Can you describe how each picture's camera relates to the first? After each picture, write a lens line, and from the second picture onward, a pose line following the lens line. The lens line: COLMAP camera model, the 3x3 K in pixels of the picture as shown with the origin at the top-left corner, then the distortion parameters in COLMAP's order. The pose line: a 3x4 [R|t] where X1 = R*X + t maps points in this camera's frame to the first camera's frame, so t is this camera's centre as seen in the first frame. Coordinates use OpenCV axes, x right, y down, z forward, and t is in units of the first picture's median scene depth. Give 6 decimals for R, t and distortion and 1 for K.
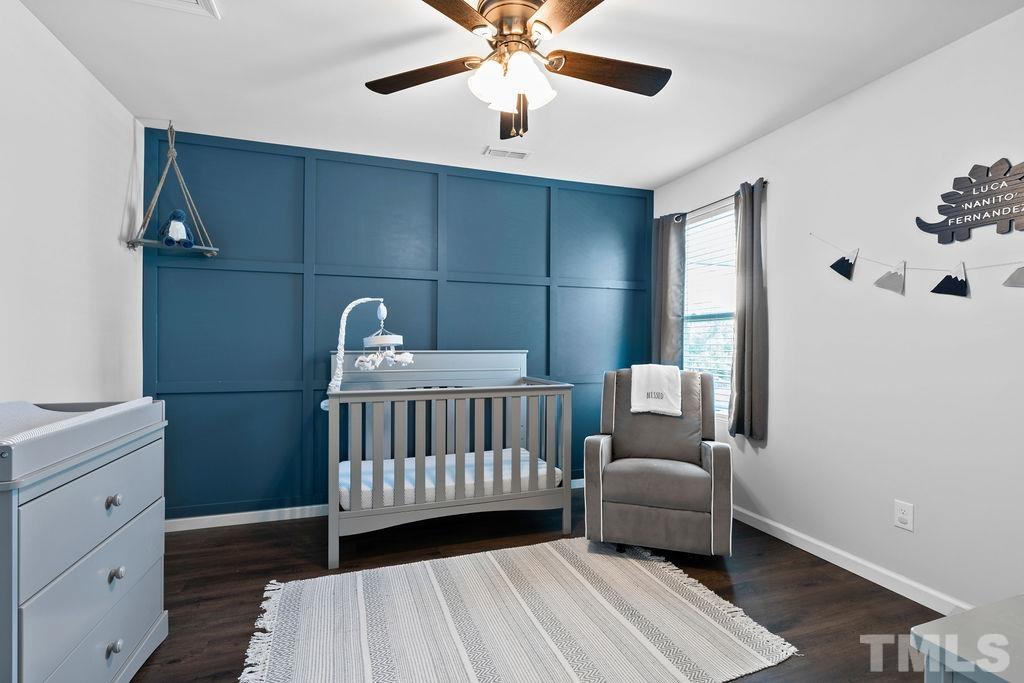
lens RADIAL K [[463.0, 0, 520.1], [0, 463.0, 342.6], [0, 0, 1]] dist [-0.008023, 0.002307]
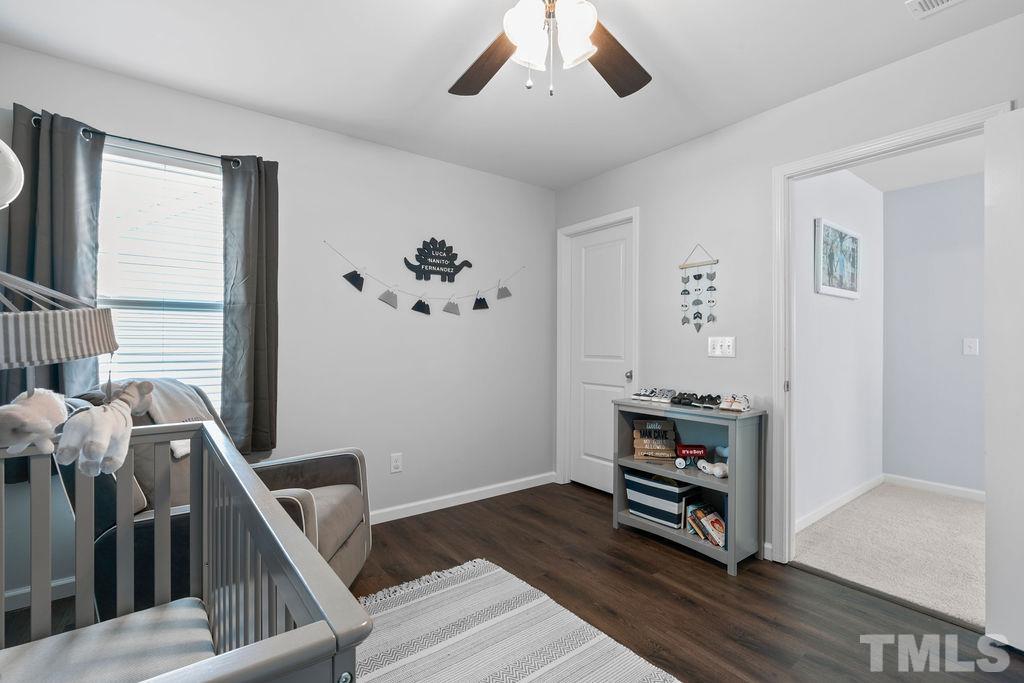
lens RADIAL K [[463.0, 0, 511.7], [0, 463.0, 341.3], [0, 0, 1]] dist [-0.008023, 0.002307]
pose [[-0.291440, 0.006801, 0.956565, -0.668913], [0.001142, 0.999976, -0.006761, 0.008590], [-0.956589, -0.000878, -0.291441, 1.117409]]
